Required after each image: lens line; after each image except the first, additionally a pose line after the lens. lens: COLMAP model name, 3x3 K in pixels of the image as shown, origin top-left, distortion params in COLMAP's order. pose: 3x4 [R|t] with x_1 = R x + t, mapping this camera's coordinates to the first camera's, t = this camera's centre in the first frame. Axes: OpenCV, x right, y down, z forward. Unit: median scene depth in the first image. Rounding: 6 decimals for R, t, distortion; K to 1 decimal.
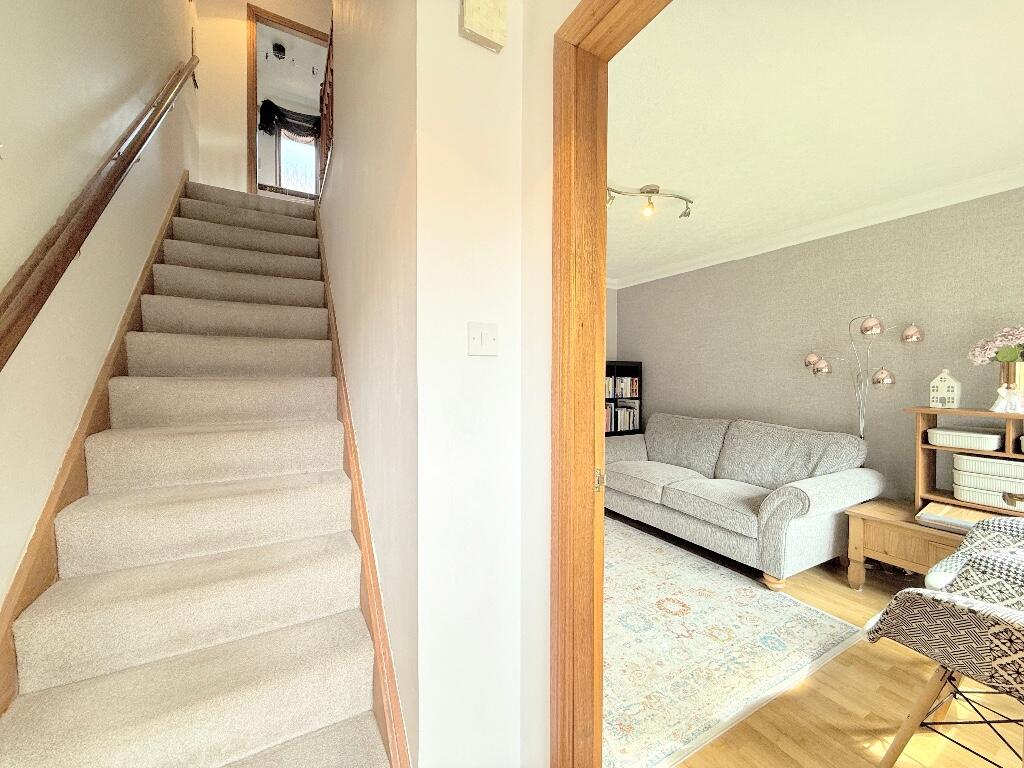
lens RADIAL K [[409.5, 0, 508.0], [0, 409.5, 380.4], [0, 0, 1]] dist [0.000904, 0.000179]
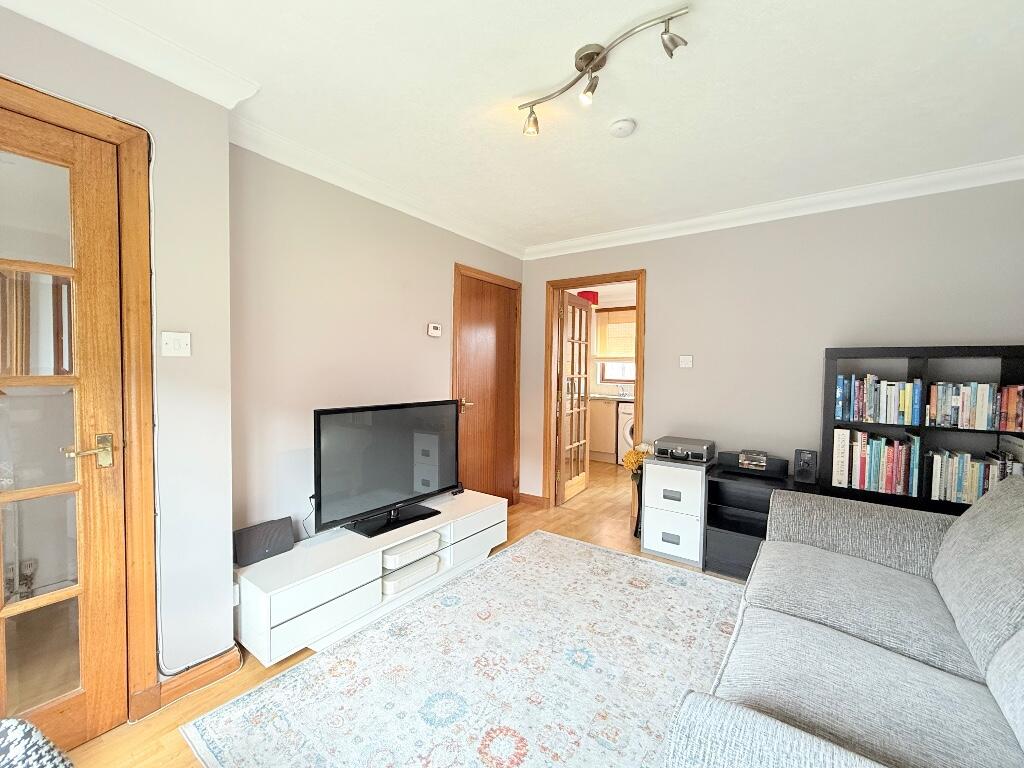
lens RADIAL K [[409.5, 0, 498.2], [0, 409.5, 379.6], [0, 0, 1]] dist [0.000904, 0.000179]
pose [[0.425013, 0.017997, -0.905008, 0.847300], [-0.017877, 0.999774, 0.011486, -0.013860], [0.905011, 0.011297, 0.425239, 0.641291]]
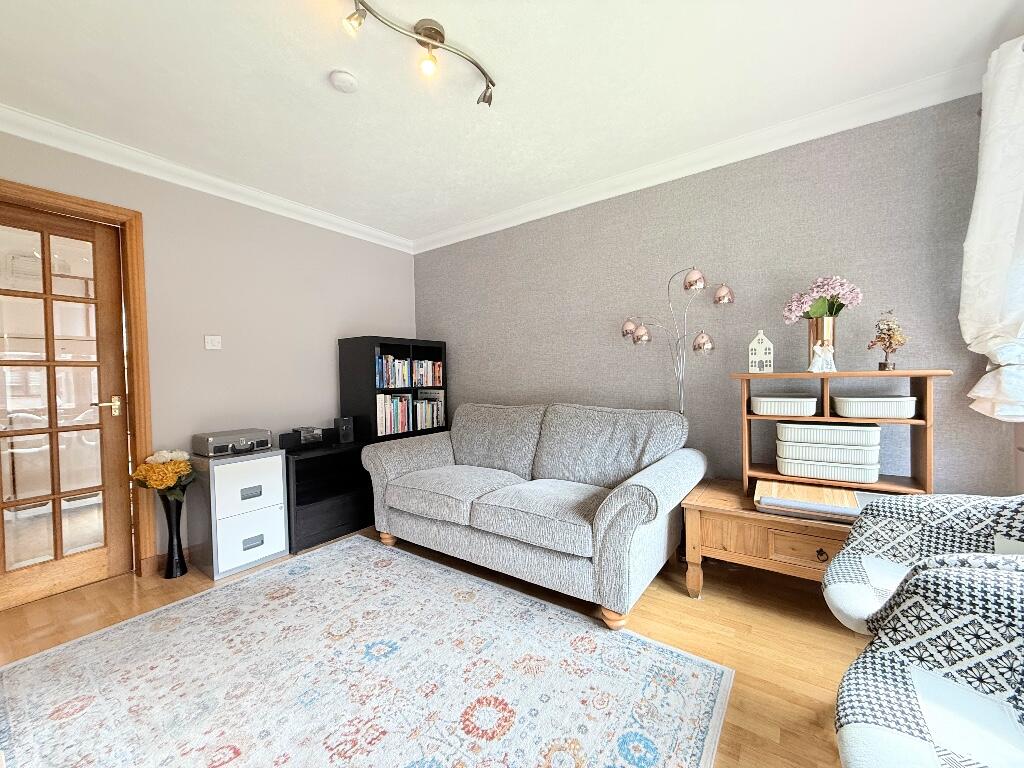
lens RADIAL K [[409.5, 0, 508.1], [0, 409.5, 387.7], [0, 0, 1]] dist [0.000904, 0.000179]
pose [[0.905787, -0.040130, 0.421829, 0.177058], [0.034269, 0.999182, 0.021469, 0.058288], [-0.422346, -0.004991, 0.906421, 0.403732]]
